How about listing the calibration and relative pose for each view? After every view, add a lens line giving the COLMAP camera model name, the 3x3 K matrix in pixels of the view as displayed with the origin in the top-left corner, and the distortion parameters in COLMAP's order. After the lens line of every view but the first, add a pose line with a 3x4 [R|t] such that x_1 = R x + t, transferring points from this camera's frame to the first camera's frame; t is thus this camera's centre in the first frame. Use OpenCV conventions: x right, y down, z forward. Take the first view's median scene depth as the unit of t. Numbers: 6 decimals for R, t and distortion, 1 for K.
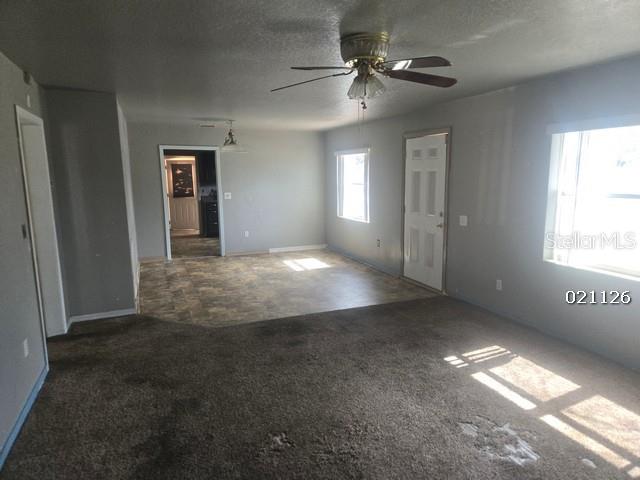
lens RADIAL K [[432.1, 0, 320.0], [0, 432.1, 240.0], [0, 0, 1]] dist [0.003620, -0.003735]
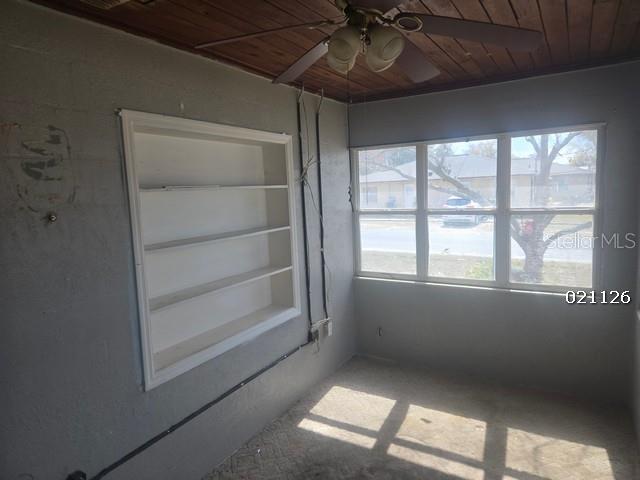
lens RADIAL K [[432.1, 0, 320.0], [0, 432.1, 240.0], [0, 0, 1]] dist [0.003620, -0.003735]
pose [[0.797887, -0.088159, 0.596326, -0.105885], [0.120689, 0.992581, -0.014743, -0.040915], [-0.590602, 0.083733, 0.802607, 0.263727]]
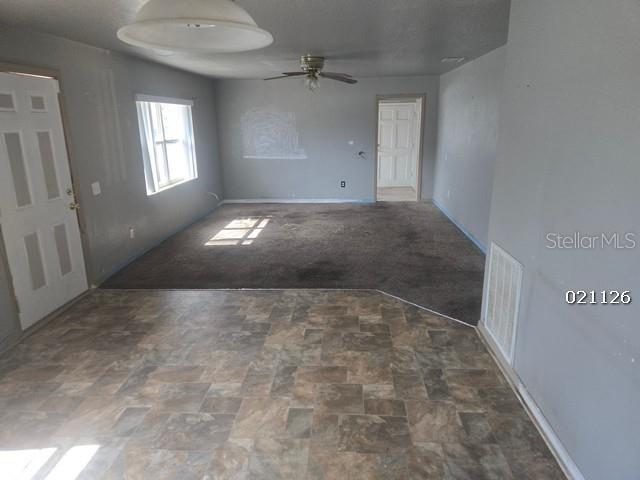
lens RADIAL K [[432.1, 0, 320.0], [0, 432.1, 240.0], [0, 0, 1]] dist [0.003620, -0.003735]
pose [[-0.901603, -0.102842, 0.420162, -0.452772], [0.080955, 0.914048, 0.397445, -0.261010], [-0.424923, 0.392352, -0.815782, 1.570974]]
